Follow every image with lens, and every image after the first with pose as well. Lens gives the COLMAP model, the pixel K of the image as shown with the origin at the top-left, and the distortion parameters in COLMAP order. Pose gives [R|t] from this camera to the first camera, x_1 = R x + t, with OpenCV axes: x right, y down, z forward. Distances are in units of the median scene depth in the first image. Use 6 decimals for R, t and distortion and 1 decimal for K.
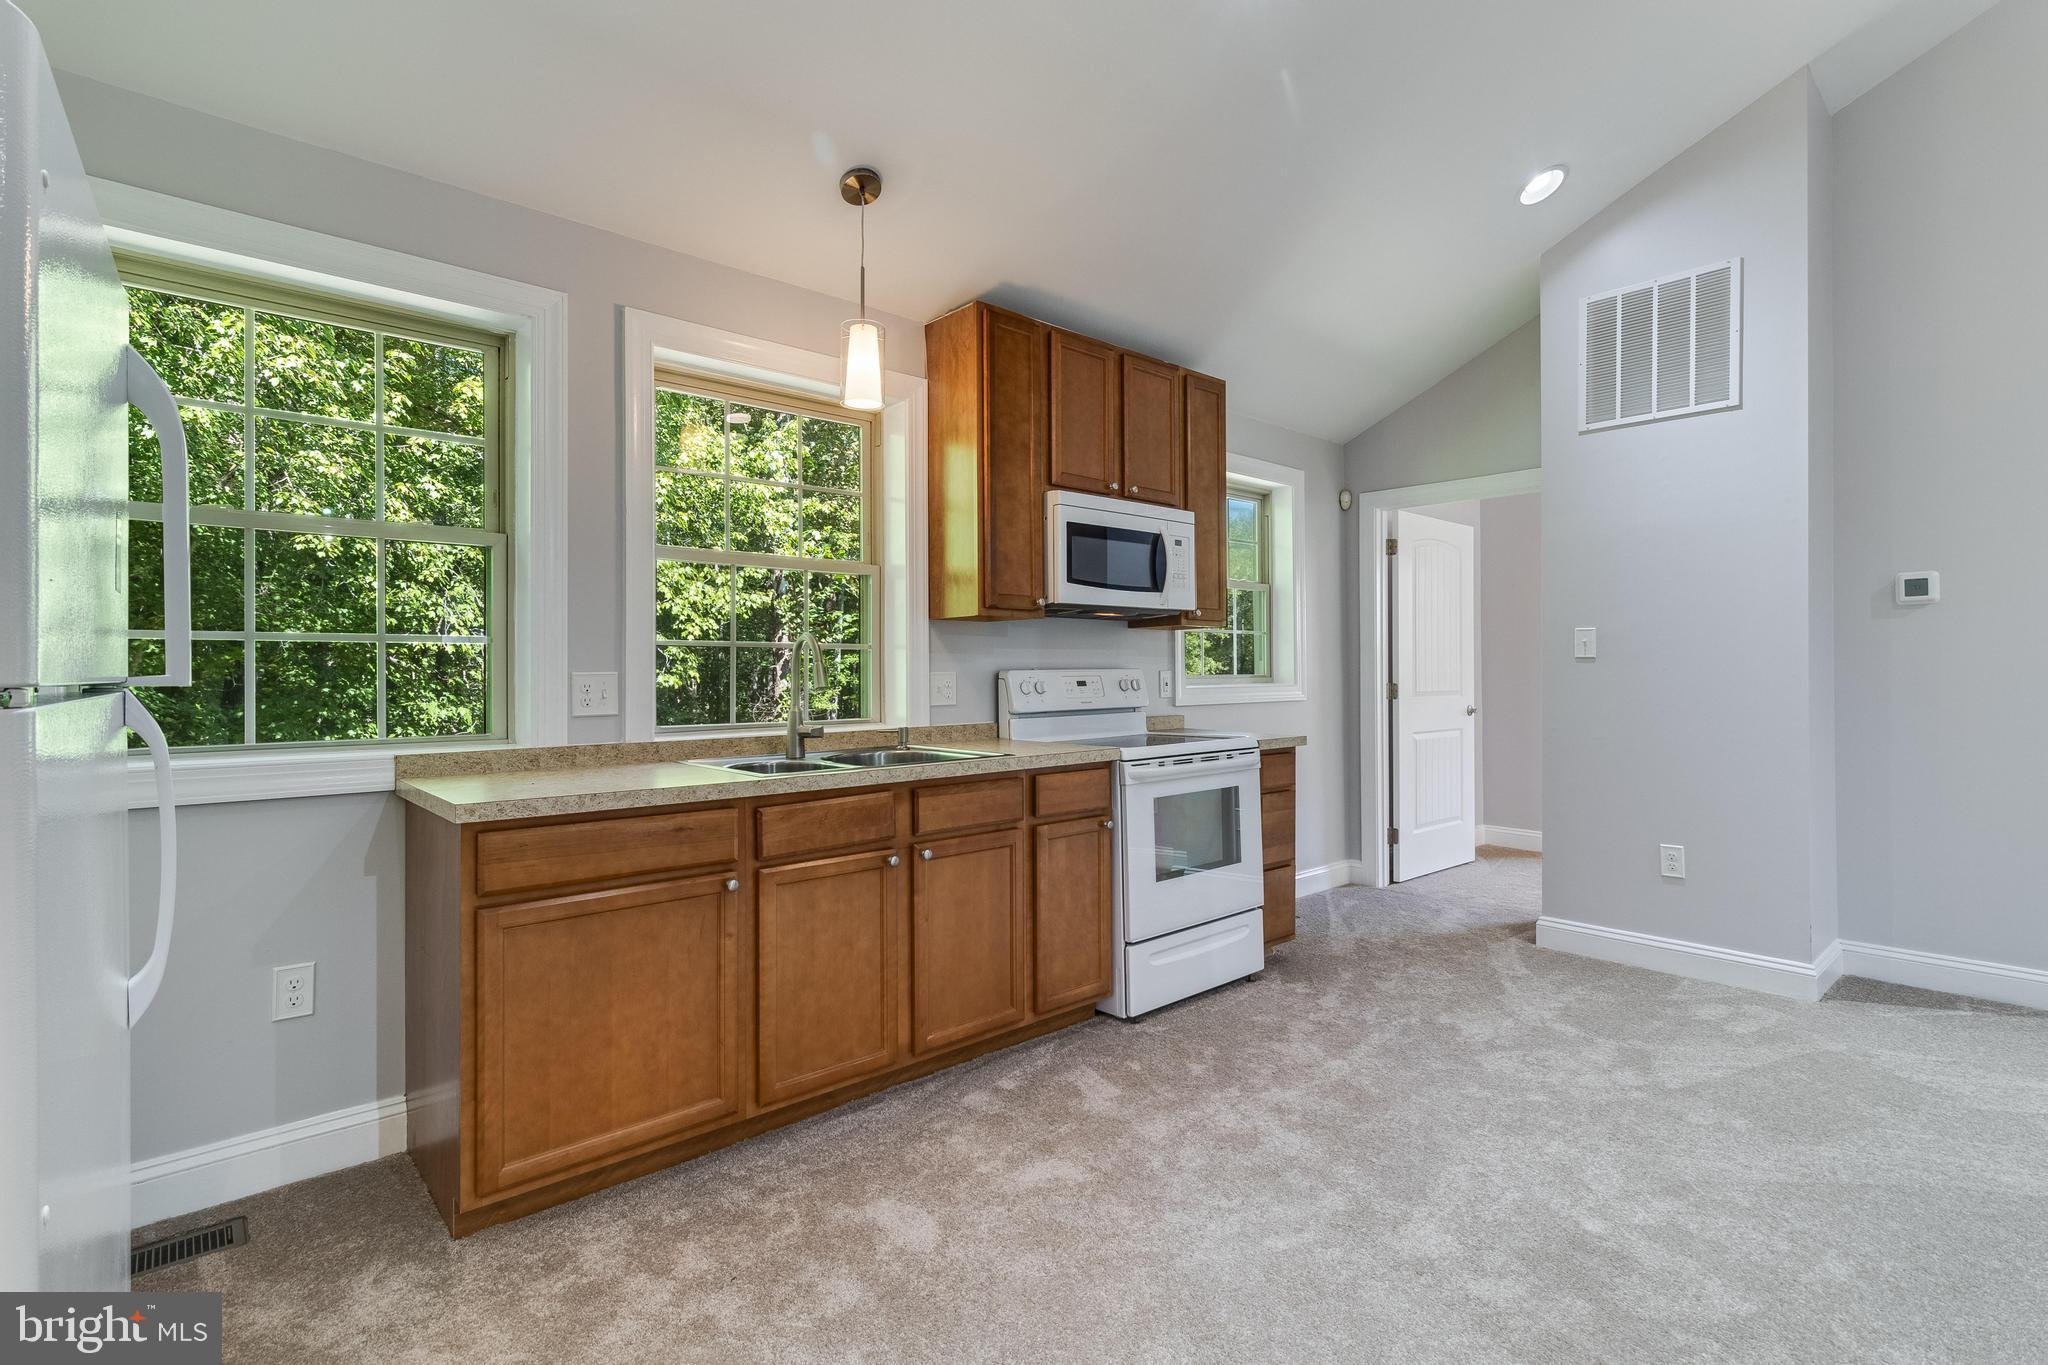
lens RADIAL K [[938.6, 0, 1026.0], [0, 938.6, 658.8], [0, 0, 1]] dist [0.001858, 0.000004]
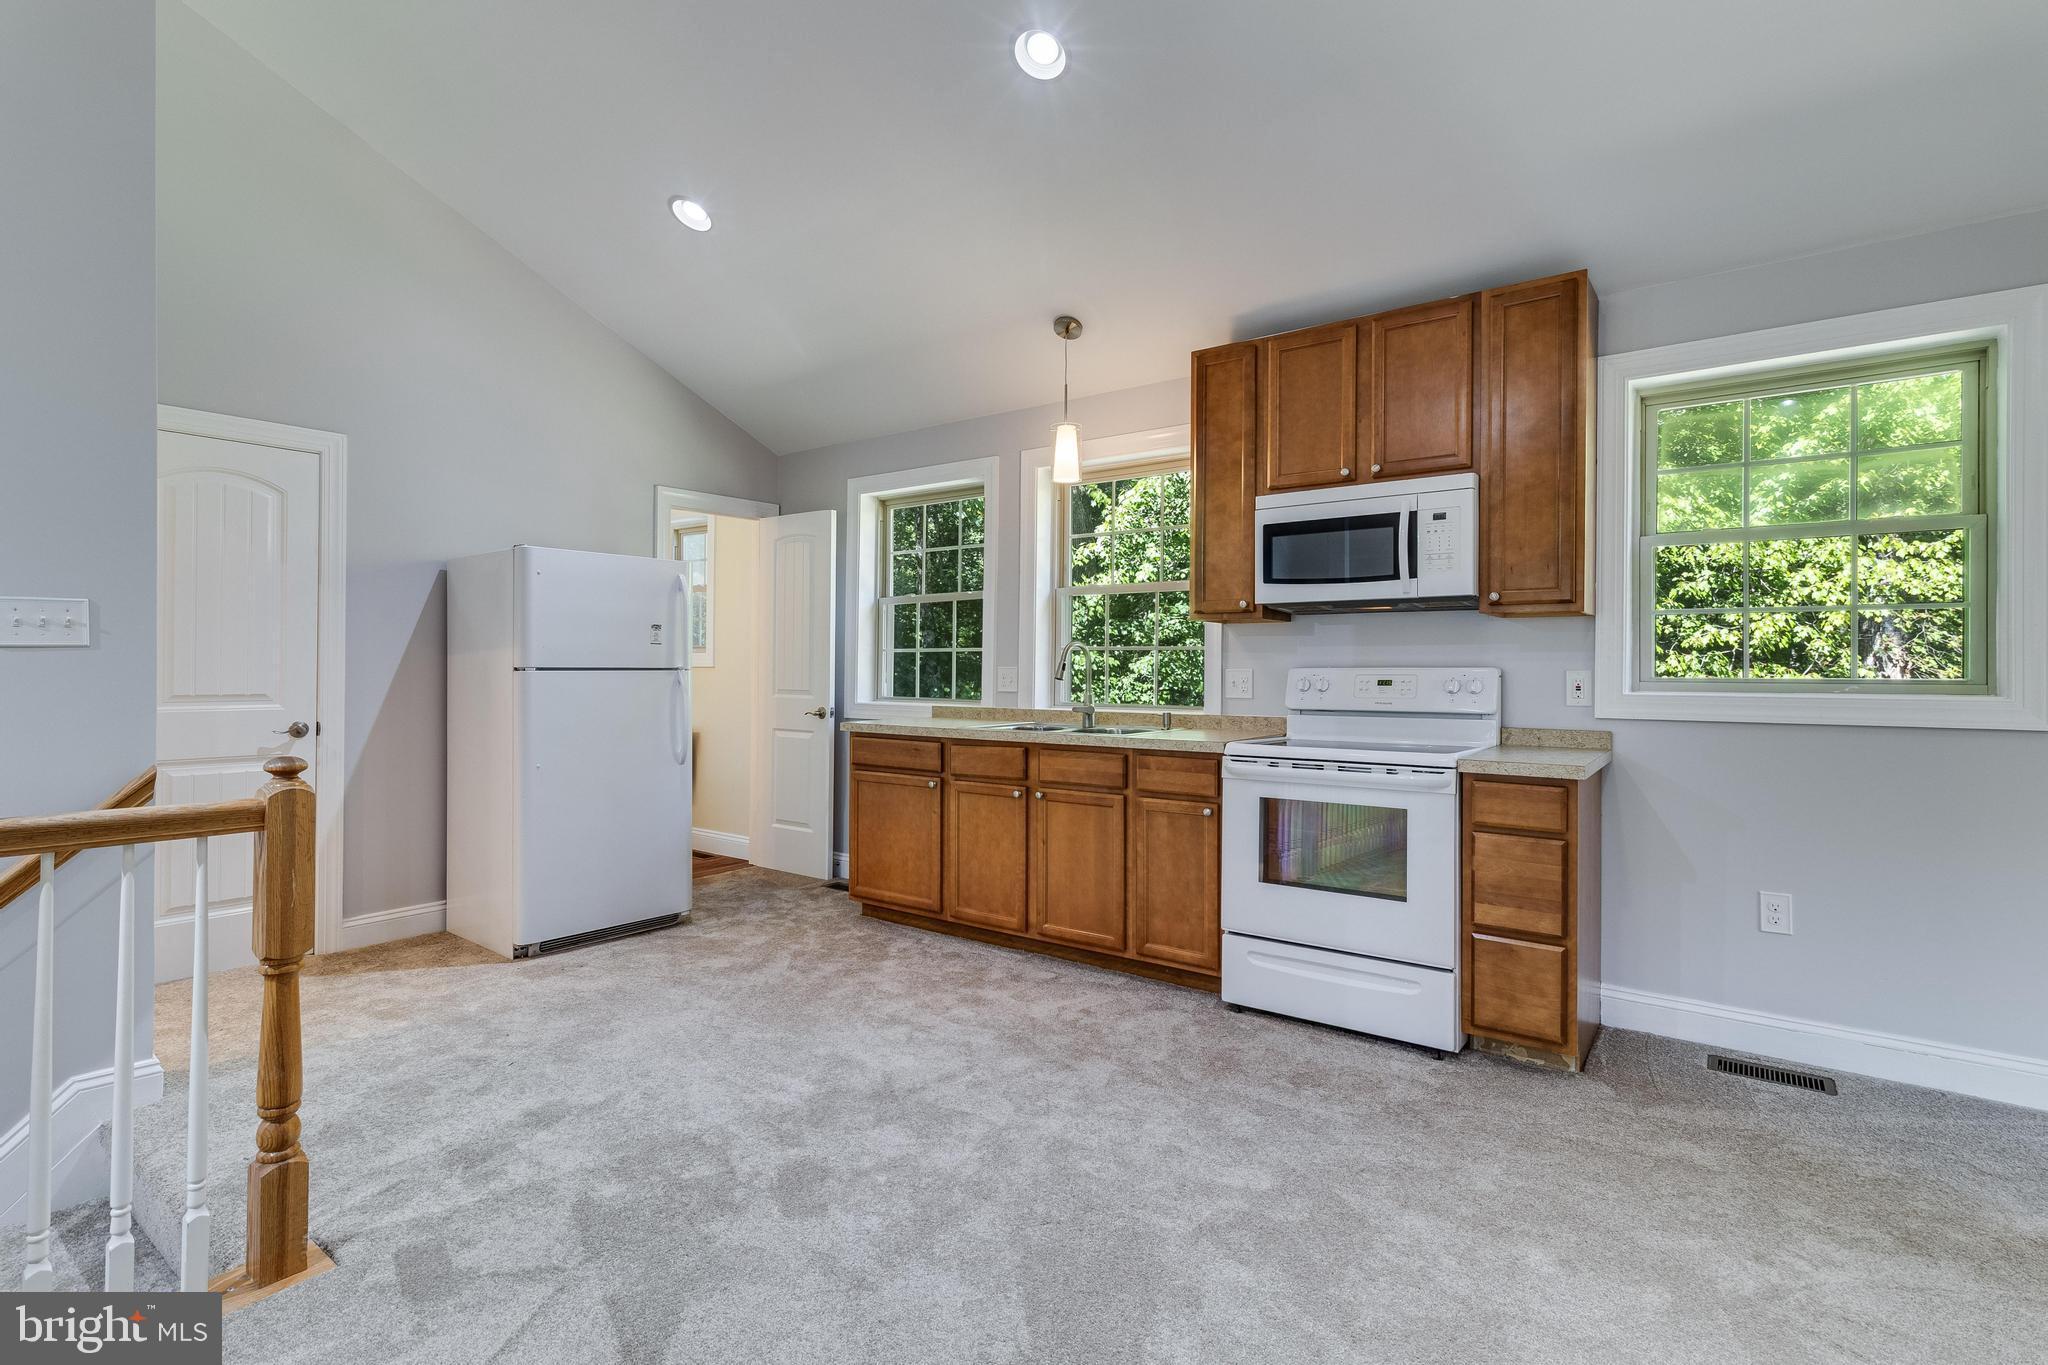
lens RADIAL K [[972.0, 0, 1054.3], [0, 972.0, 657.9], [0, 0, 1]] dist [-0.004266, 0.000190]
pose [[0.236634, -0.004526, -0.971588, 1.042531], [0.007667, 0.999967, -0.002791, 0.002335], [0.971569, -0.006789, 0.236661, 0.524469]]
